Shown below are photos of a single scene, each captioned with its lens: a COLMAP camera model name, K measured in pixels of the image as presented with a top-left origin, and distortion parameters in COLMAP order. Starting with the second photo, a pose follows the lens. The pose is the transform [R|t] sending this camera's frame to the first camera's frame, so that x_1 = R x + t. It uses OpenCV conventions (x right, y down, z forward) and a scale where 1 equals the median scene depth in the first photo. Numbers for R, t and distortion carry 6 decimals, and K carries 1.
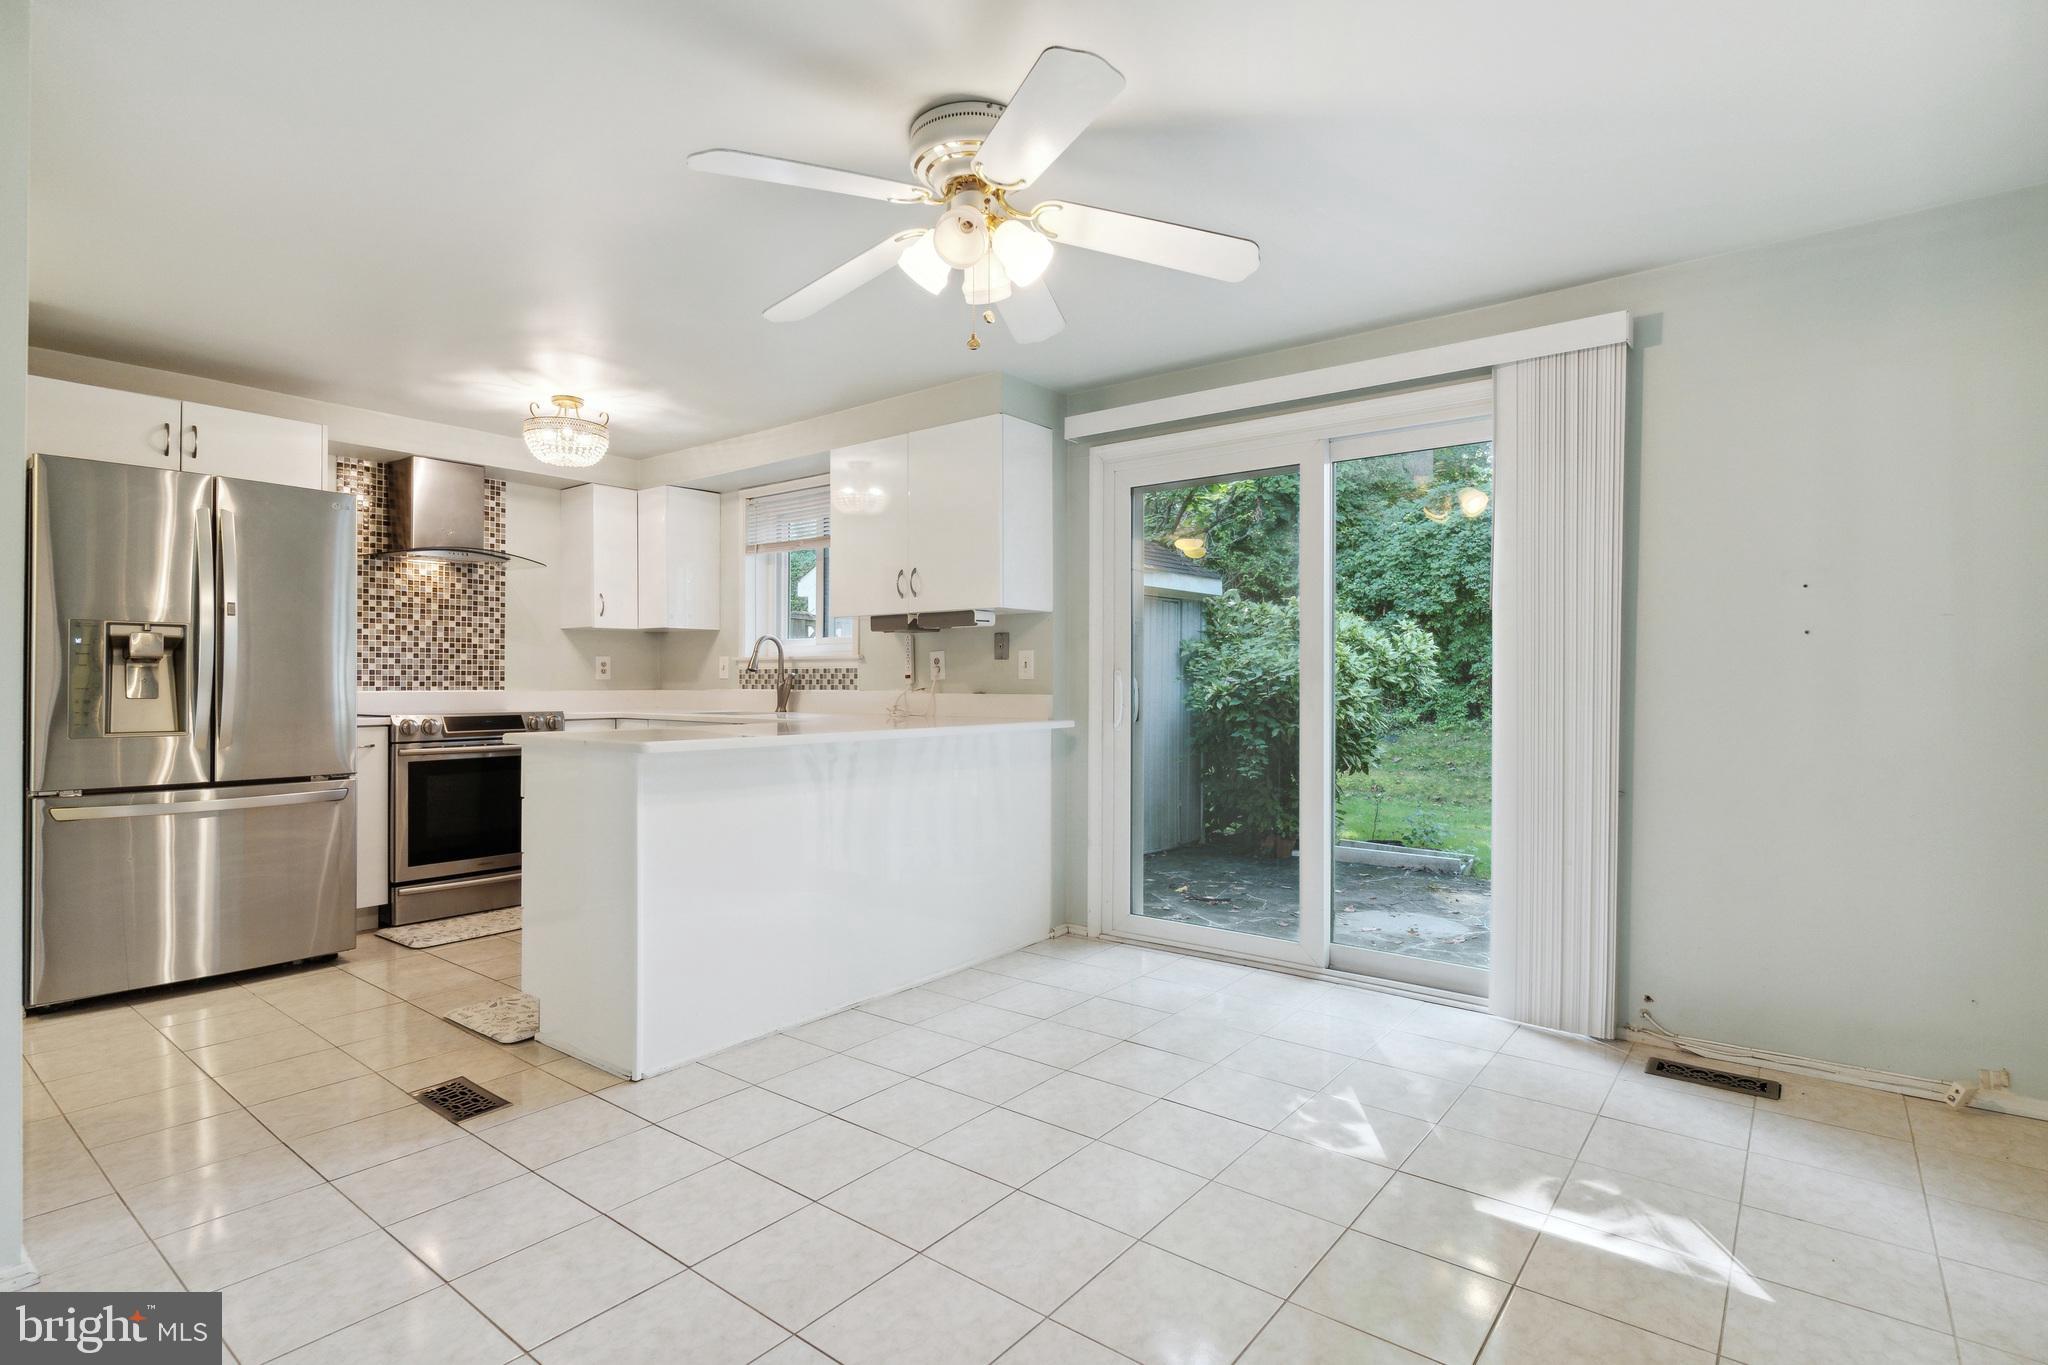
lens RADIAL K [[986.1, 0, 1067.7], [0, 986.1, 685.7], [0, 0, 1]] dist [0.001989, -0.002944]
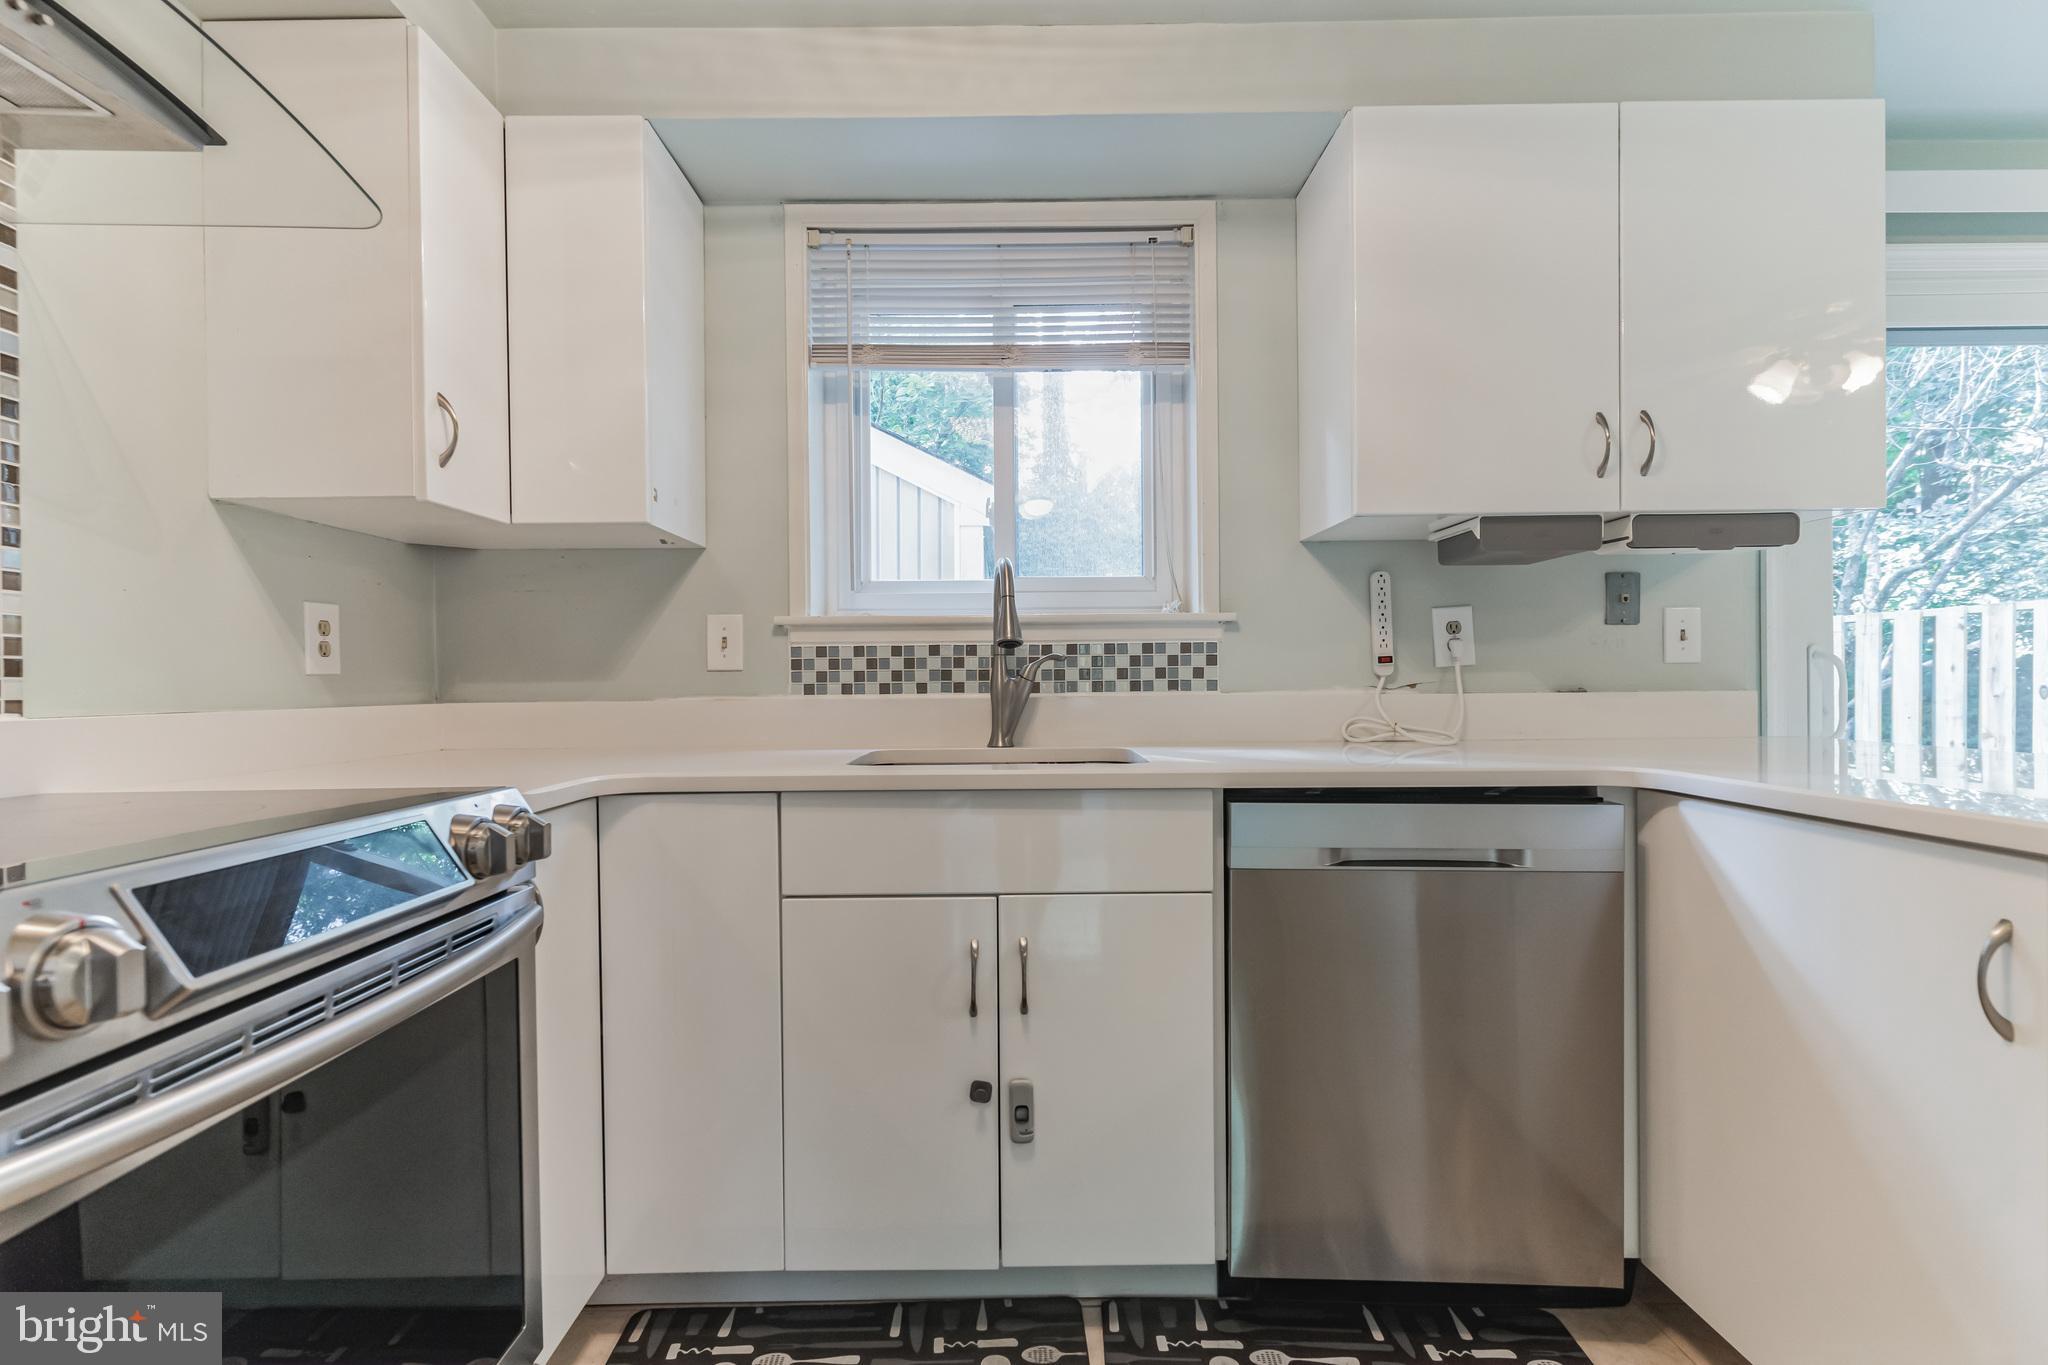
lens RADIAL K [[986.1, 0, 1017.3], [0, 986.1, 686.0], [0, 0, 1]] dist [0.001989, -0.002944]
pose [[0.802982, -0.010901, 0.595904, -0.553361], [0.013060, 0.999914, 0.000694, 0.000667], [-0.595860, 0.007225, 0.803056, 0.687640]]
